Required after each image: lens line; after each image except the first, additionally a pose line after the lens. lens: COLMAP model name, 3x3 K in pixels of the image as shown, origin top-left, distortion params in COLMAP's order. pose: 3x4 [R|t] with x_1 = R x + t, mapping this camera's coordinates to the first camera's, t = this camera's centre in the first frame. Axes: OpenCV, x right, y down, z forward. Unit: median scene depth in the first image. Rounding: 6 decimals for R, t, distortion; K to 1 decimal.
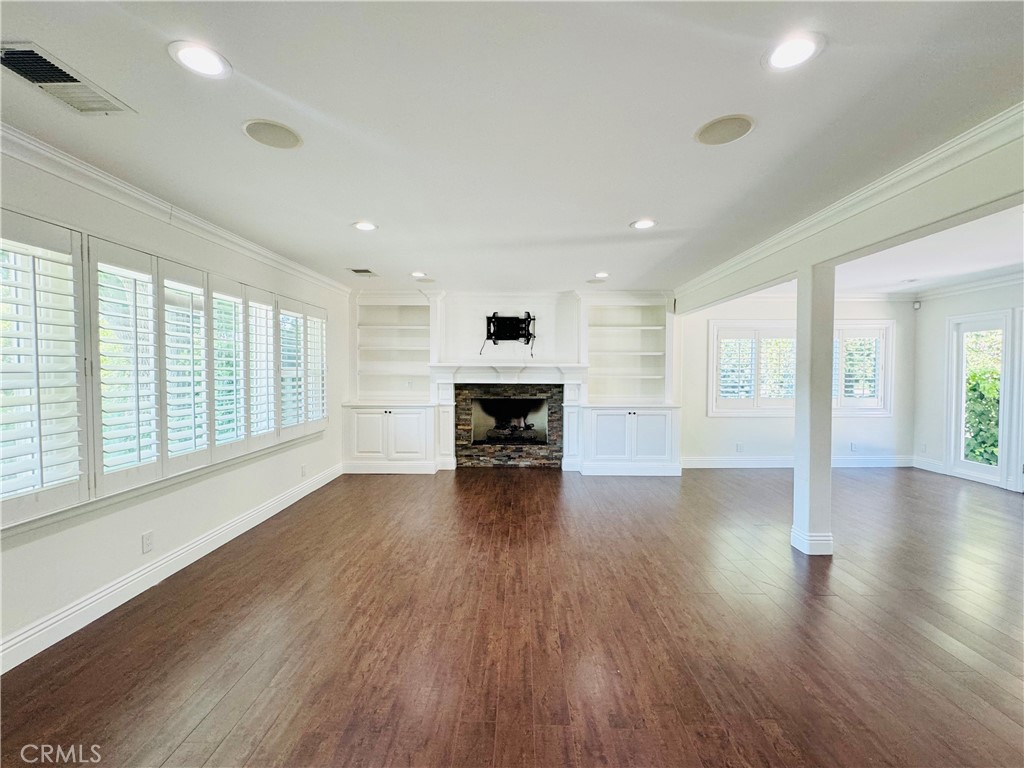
lens RADIAL K [[439.3, 0, 508.9], [0, 439.3, 384.2], [0, 0, 1]] dist [-0.001516, -0.000377]
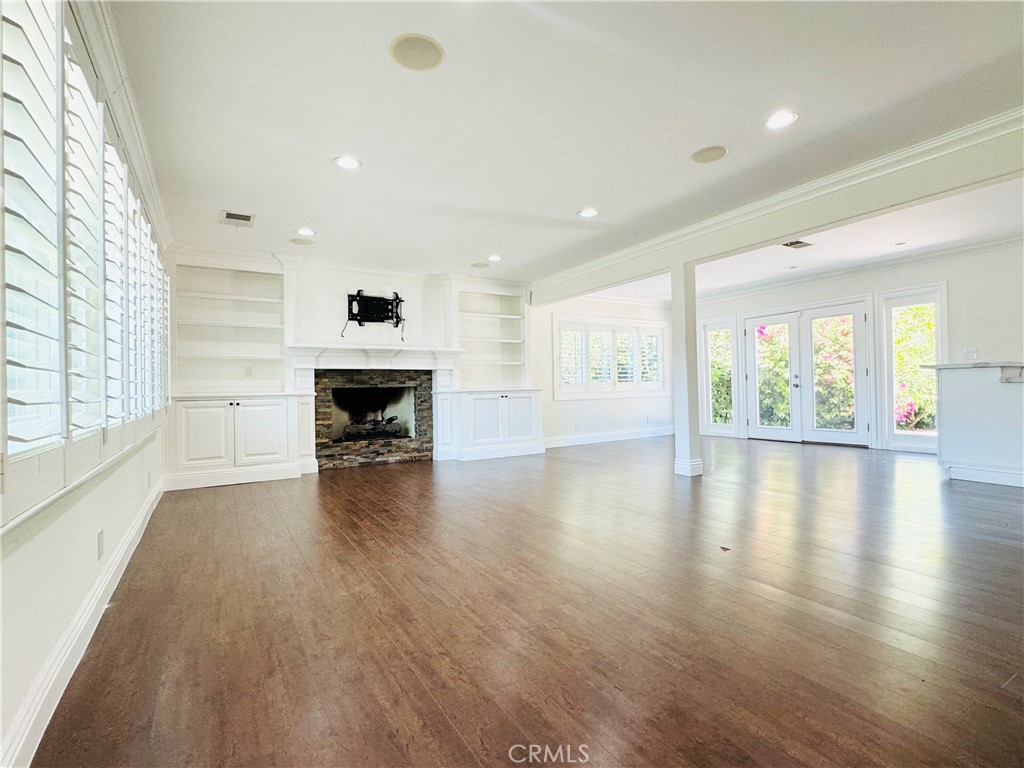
lens RADIAL K [[501.6, 0, 513.4], [0, 501.6, 381.2], [0, 0, 1]] dist [-0.000878, 0.003119]
pose [[0.843442, -0.012317, 0.537079, -0.314851], [0.039788, 0.998424, -0.039587, 0.073164], [-0.535745, 0.054759, 0.842603, -0.011331]]
